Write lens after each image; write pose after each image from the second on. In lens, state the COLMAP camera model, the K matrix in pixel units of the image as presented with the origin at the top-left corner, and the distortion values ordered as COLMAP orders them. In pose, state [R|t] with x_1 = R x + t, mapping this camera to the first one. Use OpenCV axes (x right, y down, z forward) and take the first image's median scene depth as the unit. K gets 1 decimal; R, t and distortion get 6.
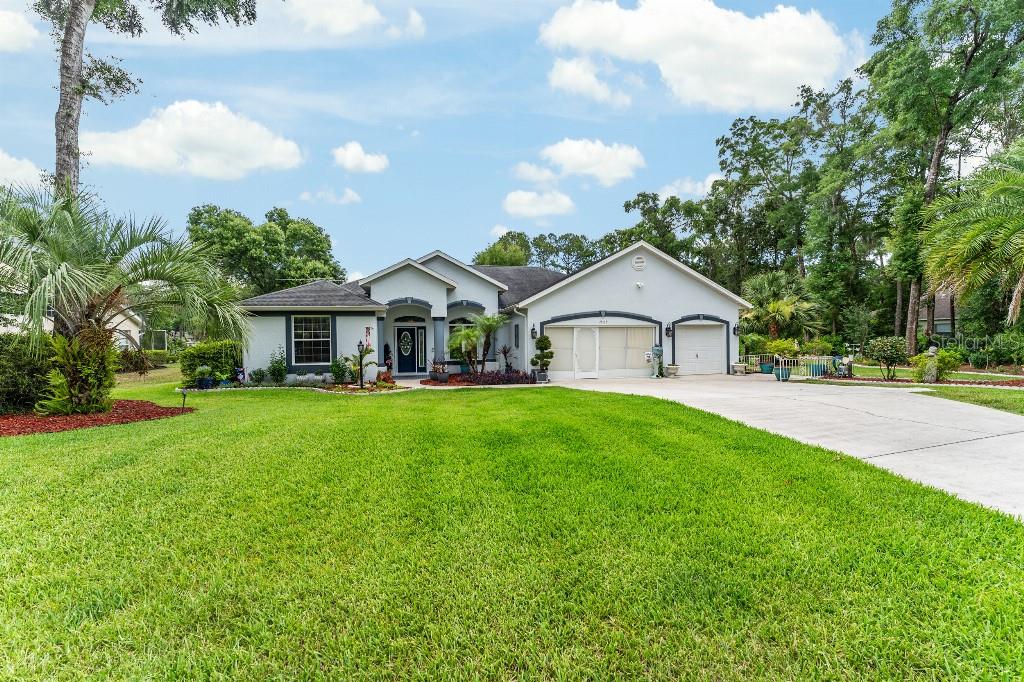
lens RADIAL K [[414.6, 0, 511.7], [0, 414.6, 335.3], [0, 0, 1]] dist [-0.002958, -0.000281]
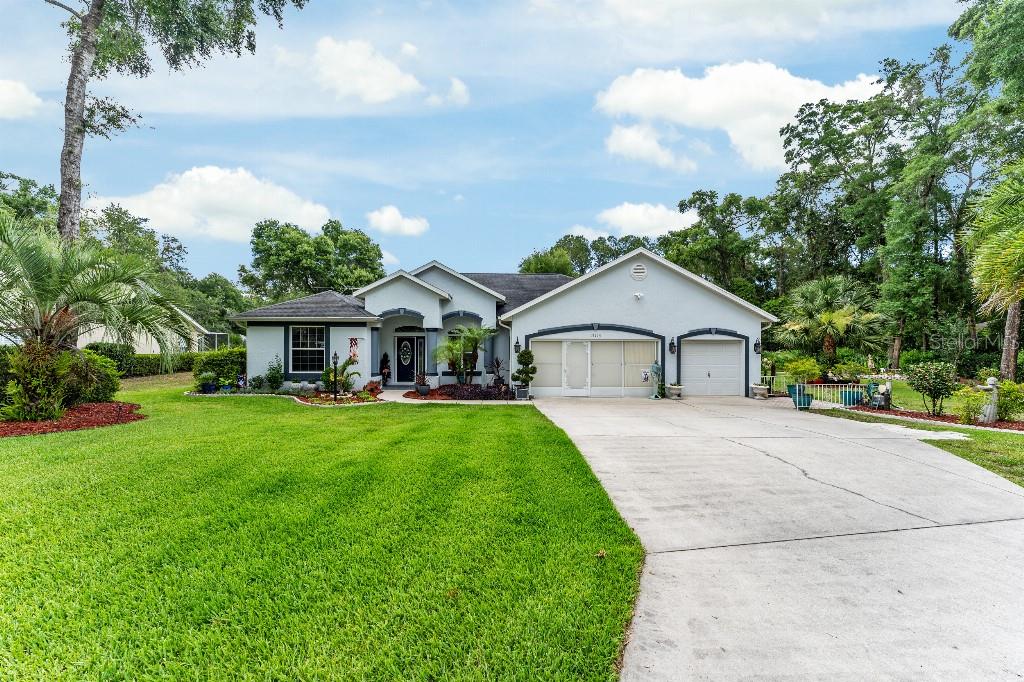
lens RADIAL K [[414.7, 0, 511.8], [0, 414.7, 330.9], [0, 0, 1]] dist [0.003782, 0.000384]
pose [[0.985279, 0.012926, -0.170463, 0.173564], [-0.015912, 0.999743, -0.016167, -0.022406], [0.170210, 0.018642, 0.985232, 0.045399]]
